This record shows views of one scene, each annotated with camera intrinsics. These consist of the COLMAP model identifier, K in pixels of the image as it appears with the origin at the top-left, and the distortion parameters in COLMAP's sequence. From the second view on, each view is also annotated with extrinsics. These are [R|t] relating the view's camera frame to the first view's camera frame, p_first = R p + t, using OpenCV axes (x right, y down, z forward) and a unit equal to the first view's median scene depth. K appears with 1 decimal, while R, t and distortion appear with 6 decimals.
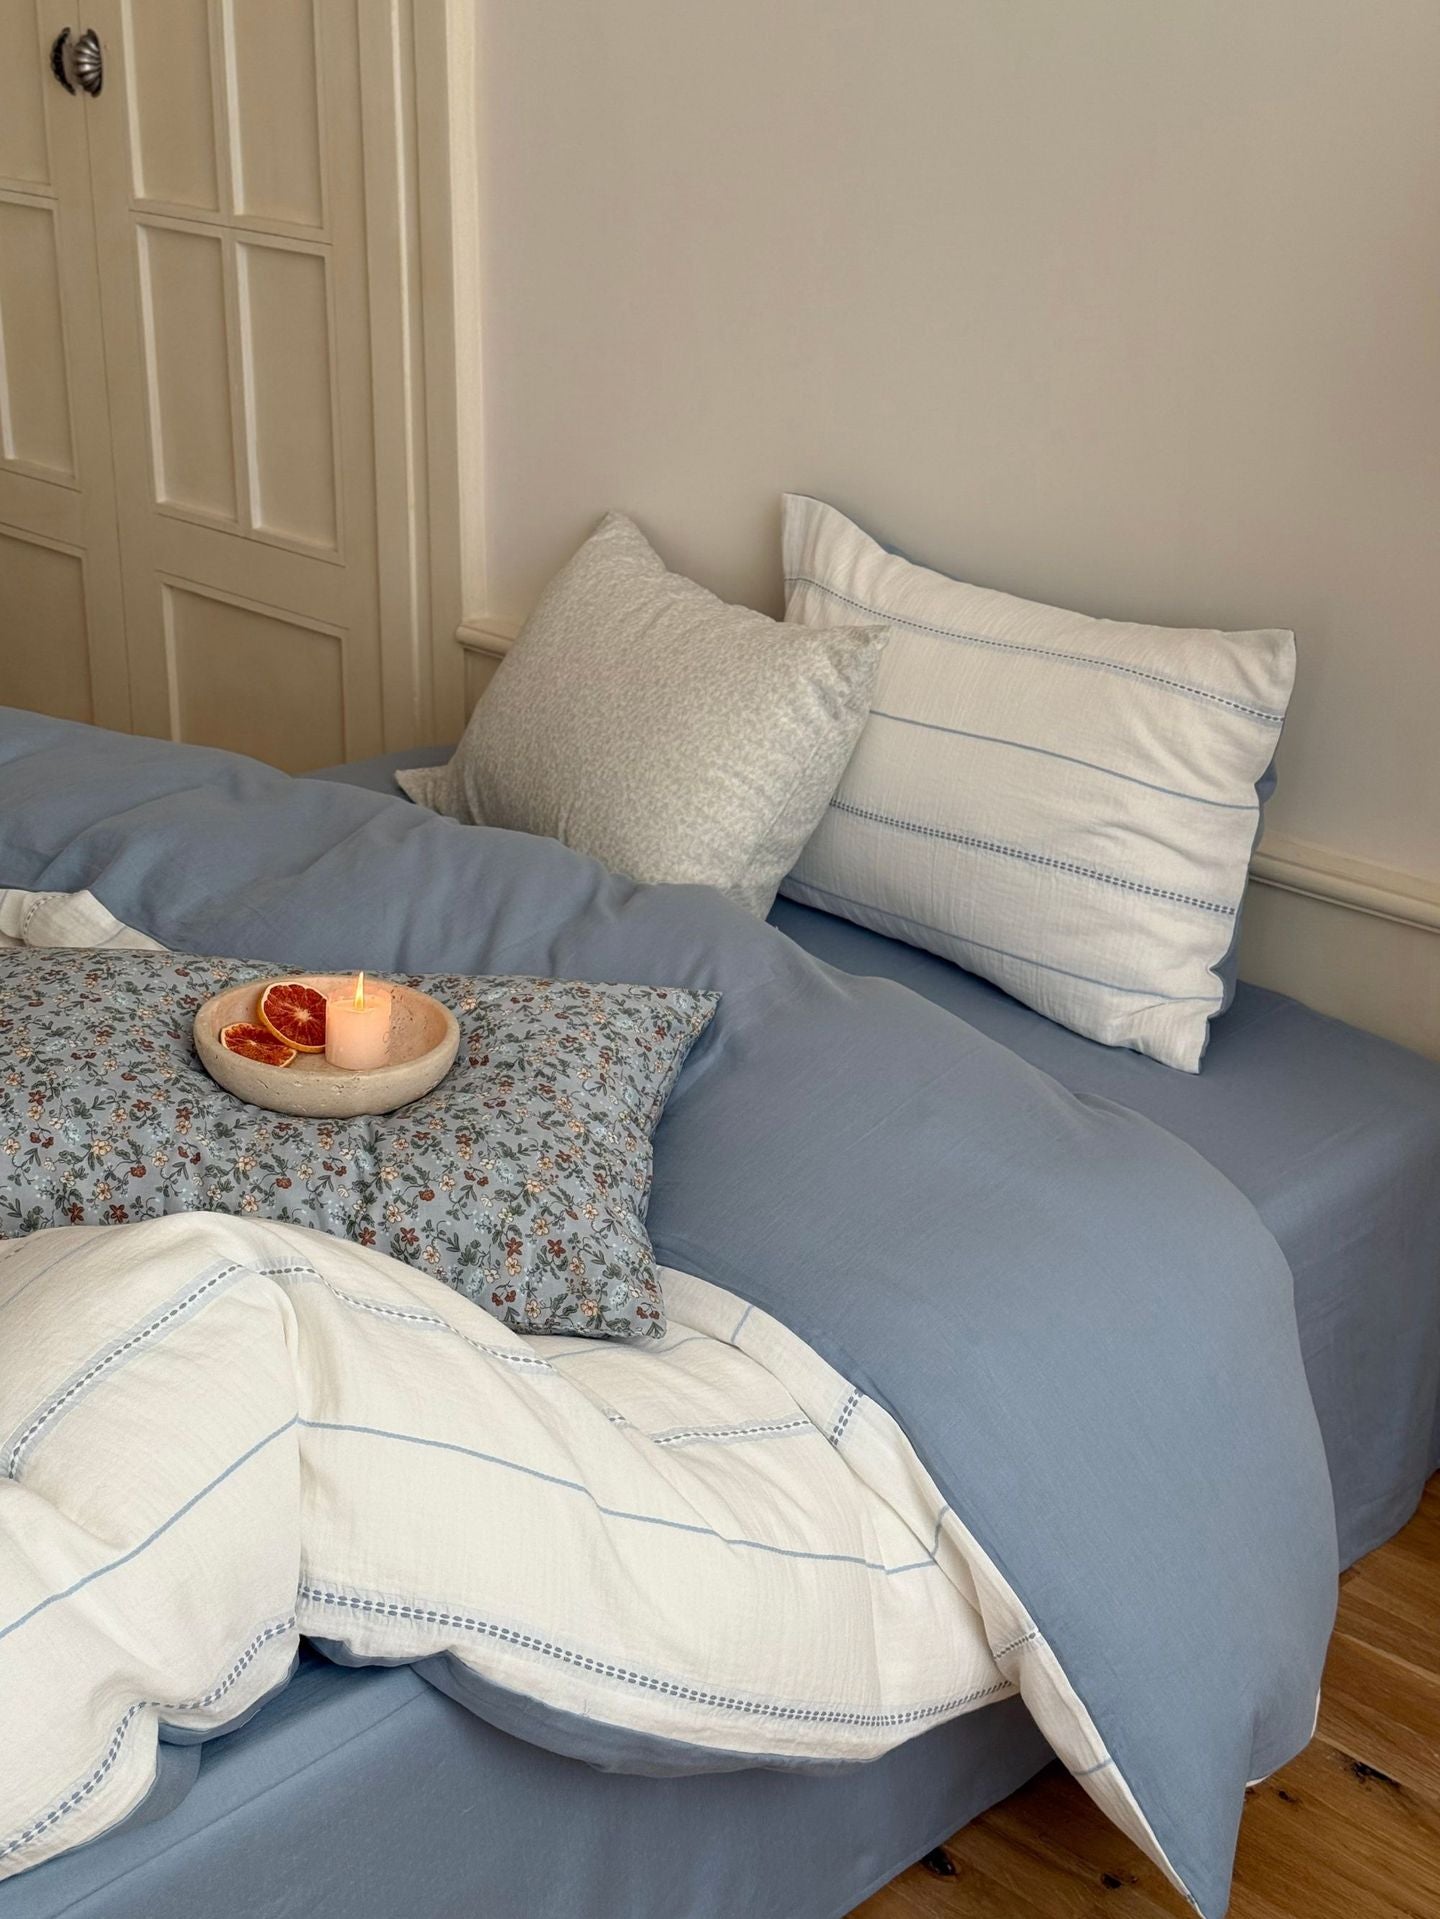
lens RADIAL K [[2694.1, 0, 749.4], [0, 2694.1, 951.3], [0, 0, 1]] dist [0.199320, -0.065463]
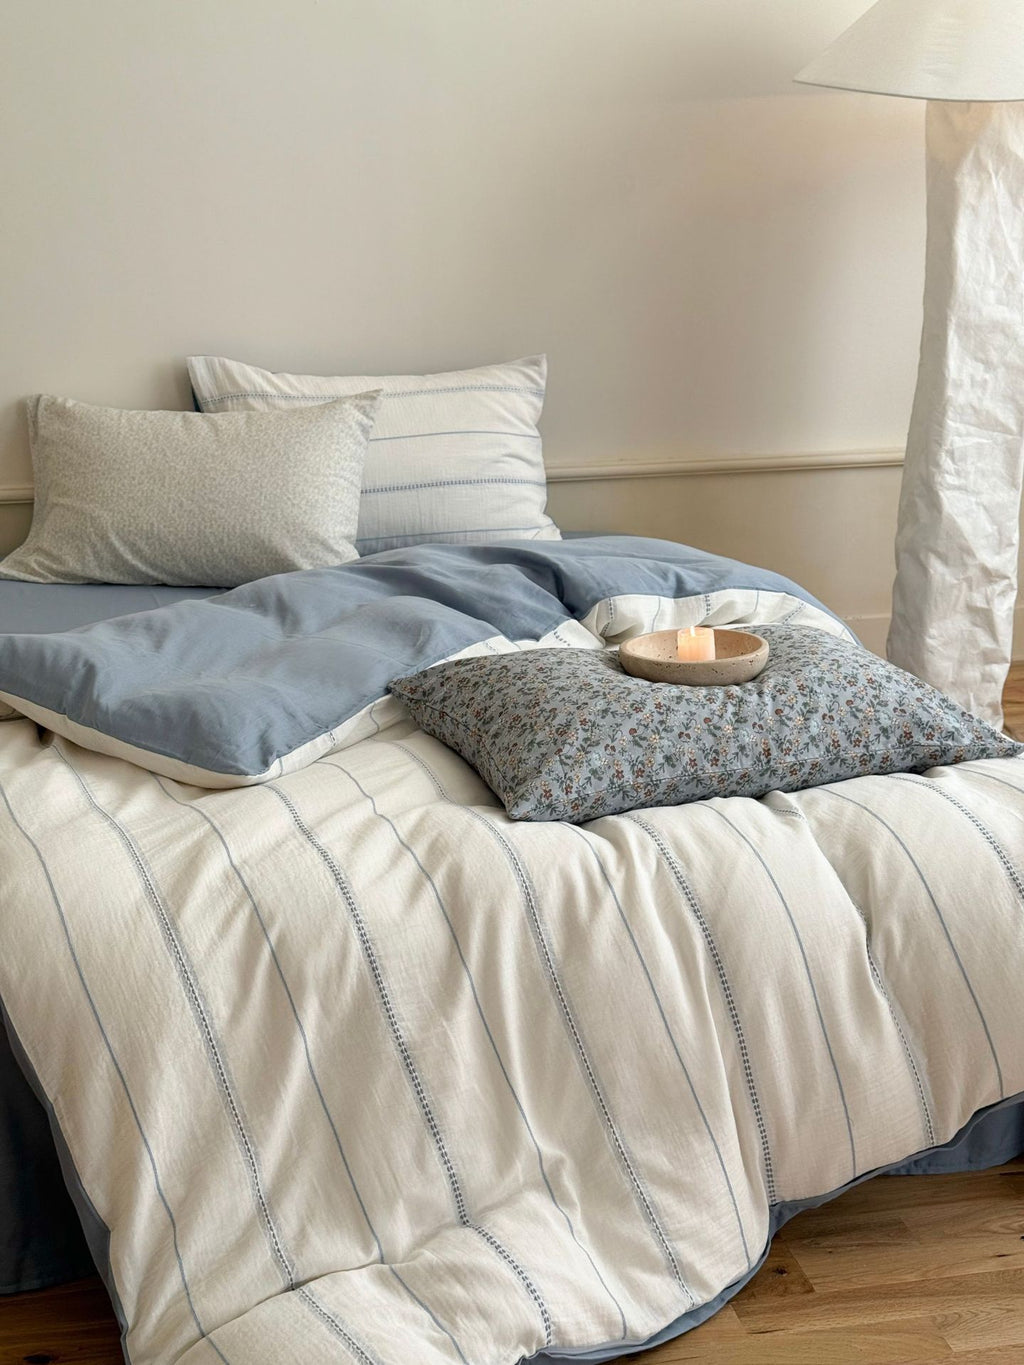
lens RADIAL K [[1954.7, 0, 512.0], [0, 1954.7, 682.5], [0, 0, 1]] dist [0.213397, -0.044847]
pose [[0.549611, -0.259576, 0.794070, -1.169654], [0.317815, 0.944003, 0.088614, -0.012741], [-0.772607, 0.203664, 0.601332, 0.089545]]
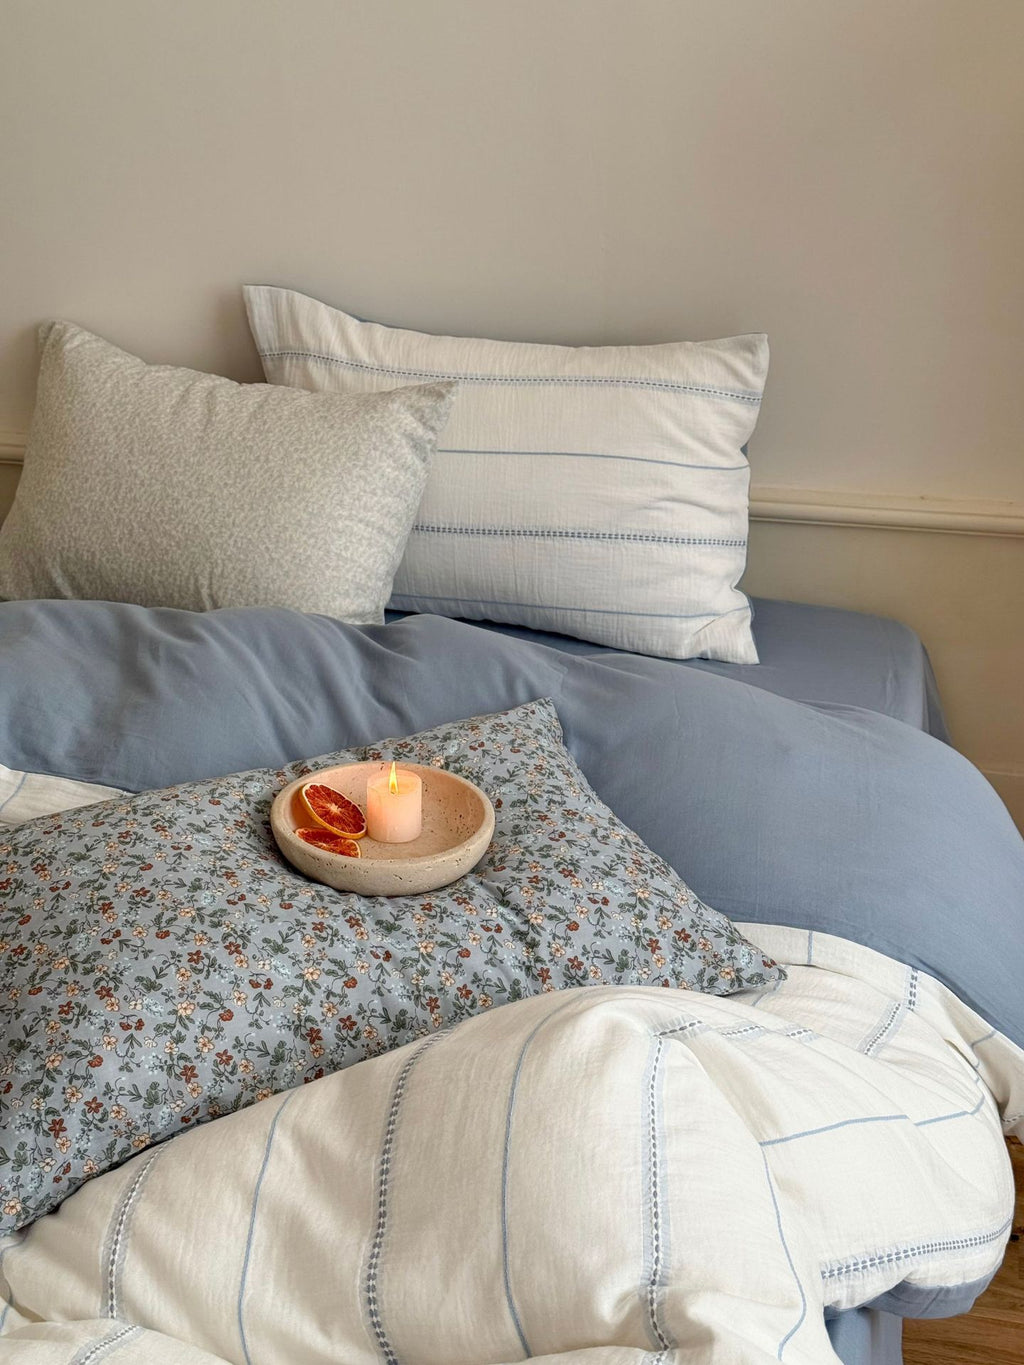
lens RADIAL K [[1876.0, 0, 512.0], [0, 1876.0, 682.5], [0, 0, 1]] dist [0.199692, -0.346956]
pose [[0.858174, -0.250847, 0.447898, -0.375985], [0.211121, 0.967743, 0.137481, -0.104284], [-0.467938, -0.023422, 0.883451, 0.208989]]
